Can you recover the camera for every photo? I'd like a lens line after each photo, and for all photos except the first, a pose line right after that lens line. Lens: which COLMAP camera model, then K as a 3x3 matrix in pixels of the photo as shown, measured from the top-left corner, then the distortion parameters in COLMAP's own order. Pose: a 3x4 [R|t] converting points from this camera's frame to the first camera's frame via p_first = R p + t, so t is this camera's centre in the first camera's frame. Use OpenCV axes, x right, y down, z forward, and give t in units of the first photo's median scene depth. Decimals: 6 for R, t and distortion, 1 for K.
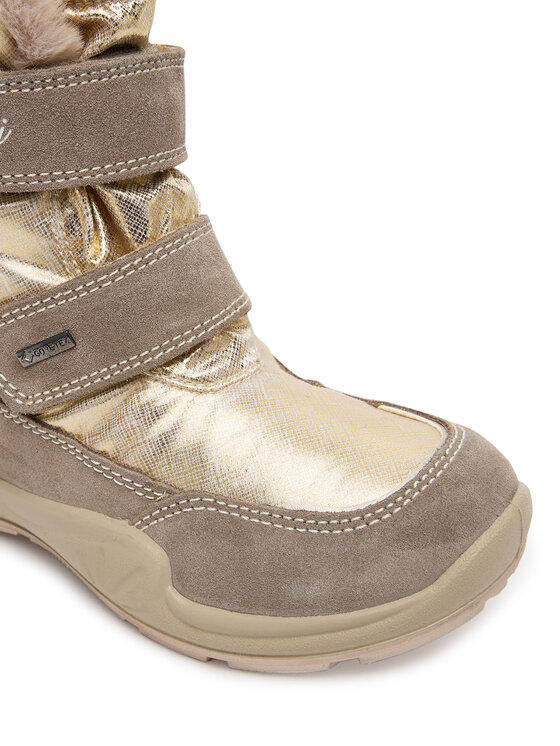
lens RADIAL K [[1302.2, 0, 280.0], [0, 1302.2, 373.0], [0, 0, 1]] dist [-0.011279, -0.240654]
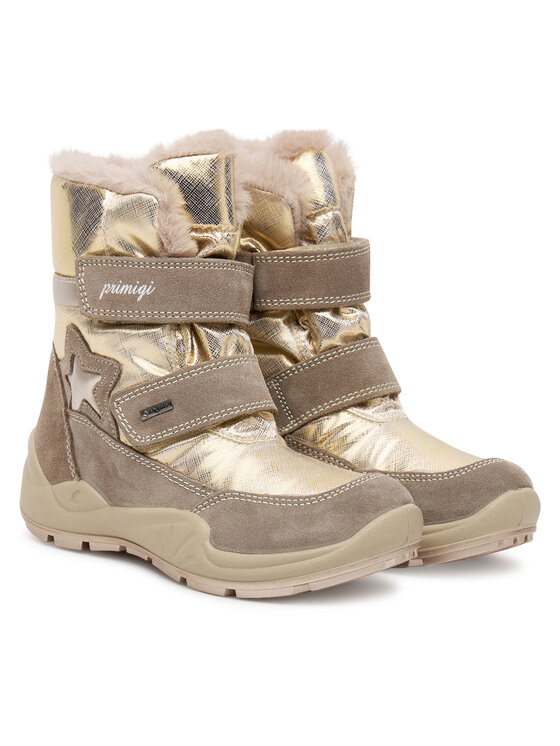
lens RADIAL K [[1882.4, 0, 280.0], [0, 1882.4, 373.0], [0, 0, 1]] dist [-0.006612, 0.073663]
pose [[0.990896, 0.081807, -0.106927, 0.265300], [-0.111602, 0.943344, -0.312486, 0.734678], [0.075305, 0.321574, 0.943885, -1.468691]]
